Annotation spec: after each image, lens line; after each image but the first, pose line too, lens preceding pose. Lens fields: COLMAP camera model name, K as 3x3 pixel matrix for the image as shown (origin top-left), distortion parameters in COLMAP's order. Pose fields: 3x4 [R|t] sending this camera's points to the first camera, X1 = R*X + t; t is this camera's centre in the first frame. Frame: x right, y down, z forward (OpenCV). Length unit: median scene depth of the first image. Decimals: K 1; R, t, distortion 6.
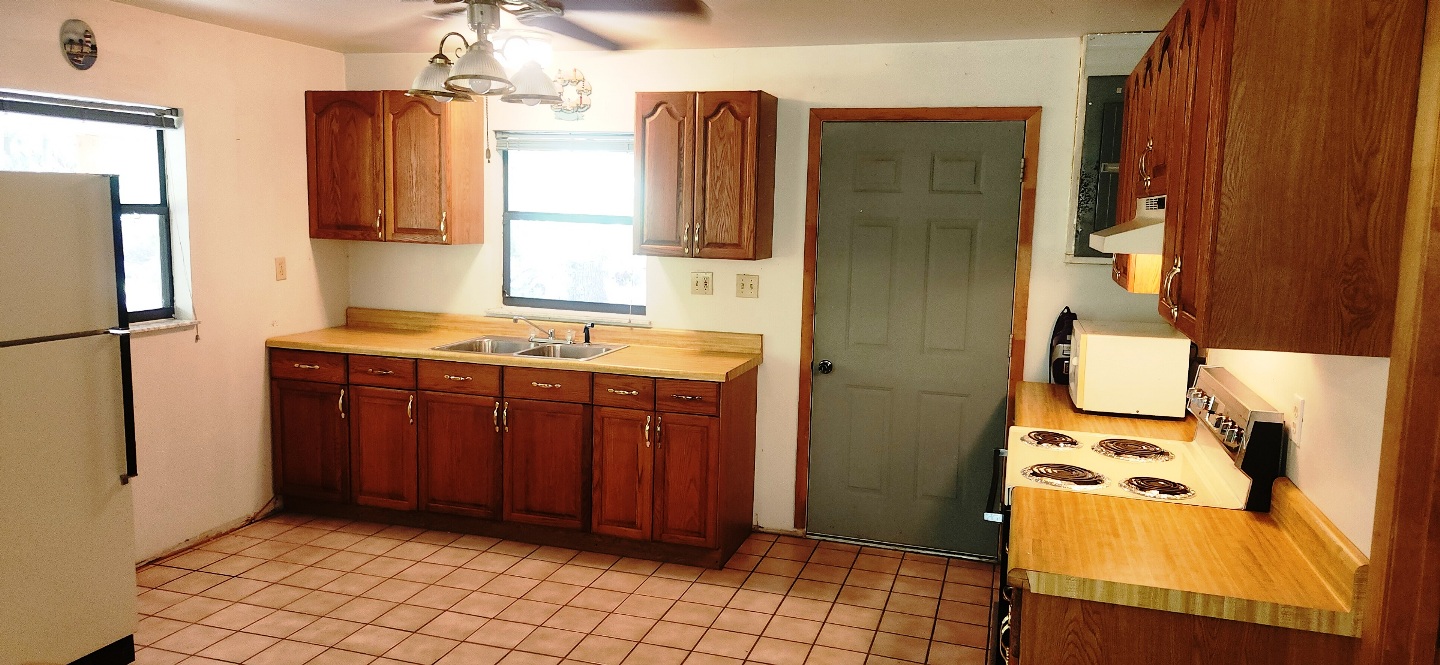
lens RADIAL K [[981.2, 0, 720.0], [0, 981.2, 332.5], [0, 0, 1]] dist [0.030557, -0.001431]
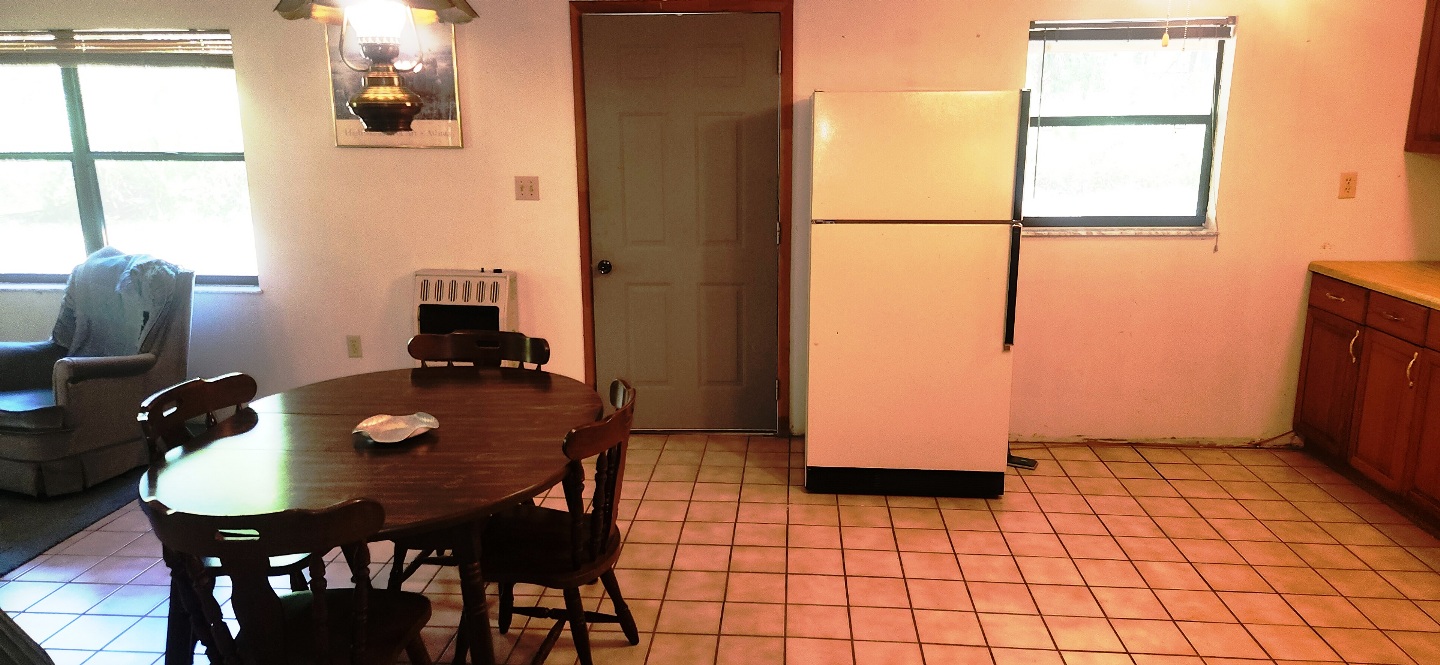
lens RADIAL K [[981.2, 0, 720.0], [0, 981.2, 332.5], [0, 0, 1]] dist [0.030557, -0.001431]
pose [[0.216820, 0.194715, -0.956596, 0.345781], [-0.115679, 0.978127, 0.172878, -0.026732], [0.969334, 0.073174, 0.234602, 0.278927]]
